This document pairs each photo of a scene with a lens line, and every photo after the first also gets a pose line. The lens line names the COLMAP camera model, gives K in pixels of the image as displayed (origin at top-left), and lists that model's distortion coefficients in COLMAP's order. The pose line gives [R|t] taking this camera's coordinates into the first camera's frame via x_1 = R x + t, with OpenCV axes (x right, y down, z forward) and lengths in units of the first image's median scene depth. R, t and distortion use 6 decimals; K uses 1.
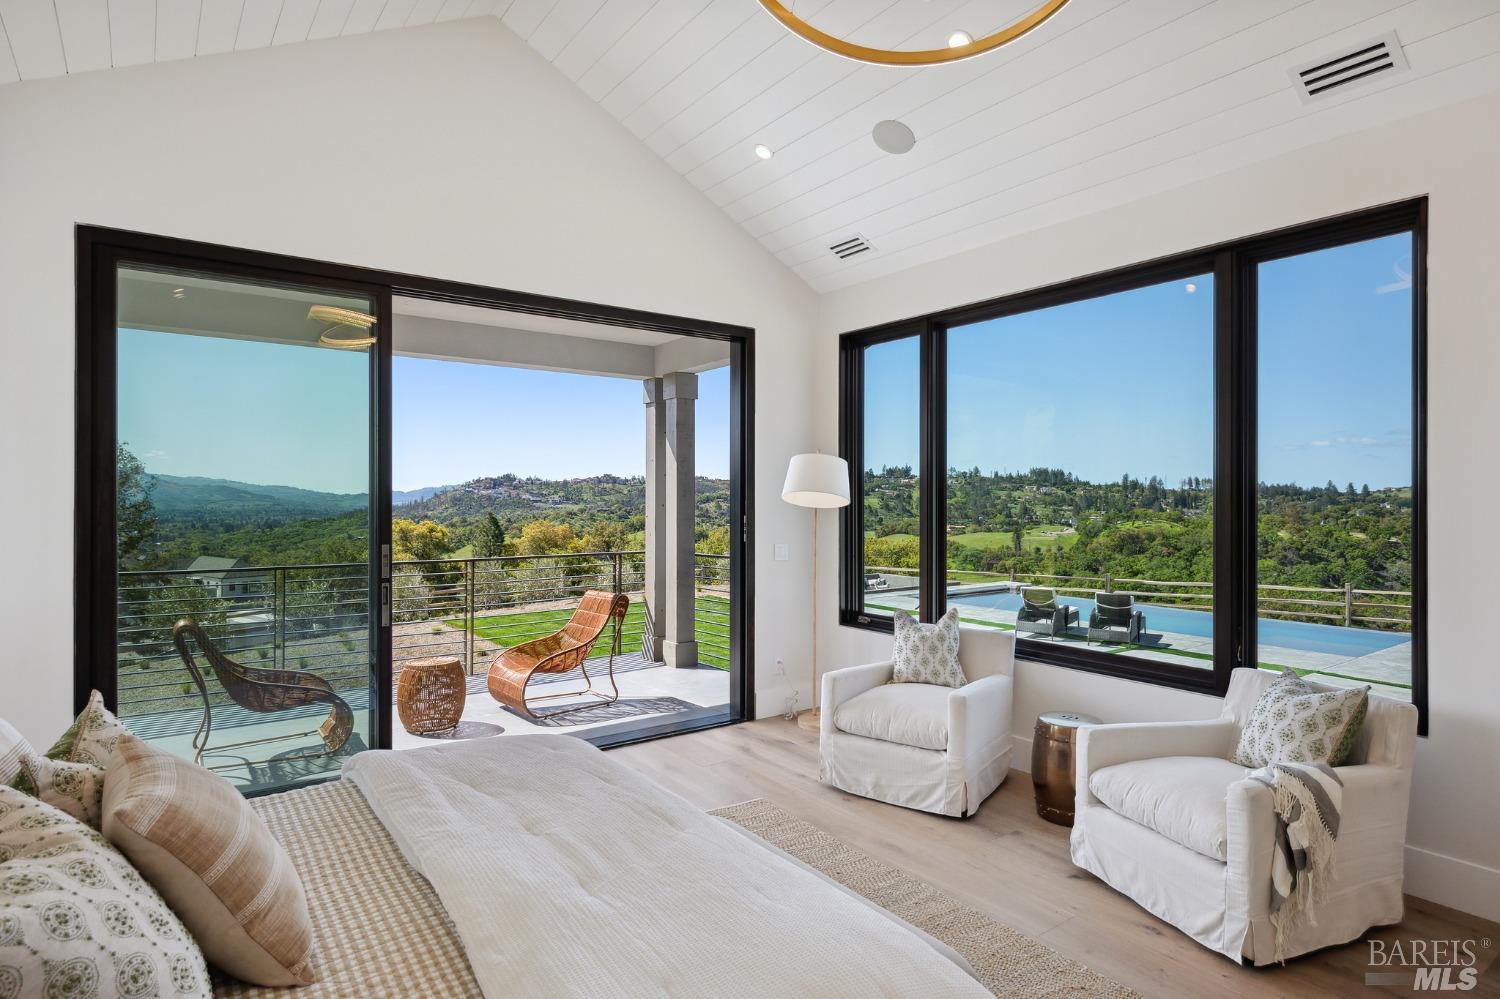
lens RADIAL K [[859.1, 0, 739.4], [0, 859.1, 501.4], [0, 0, 1]] dist [0.008313, -0.004148]
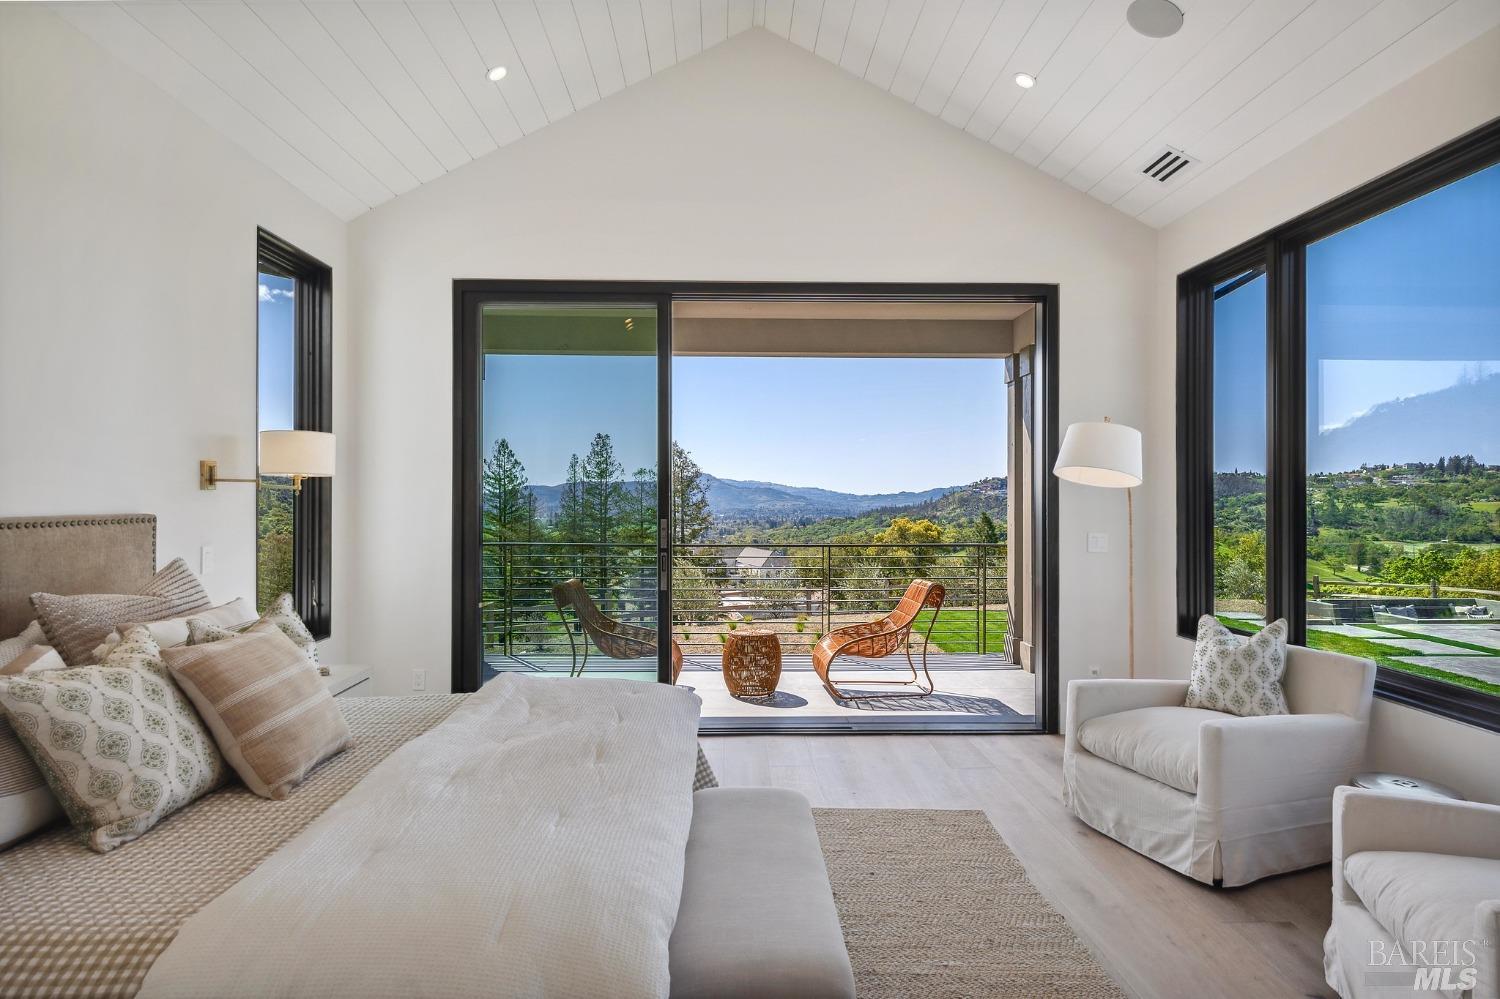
lens RADIAL K [[859.1, 0, 682.5], [0, 859.1, 500.9], [0, 0, 1]] dist [0.008313, -0.004148]
pose [[0.802307, 0.003832, -0.596899, 0.286122], [-0.004913, 0.999988, -0.000183, 0.025496], [0.596891, 0.003079, 0.802316, 0.093088]]
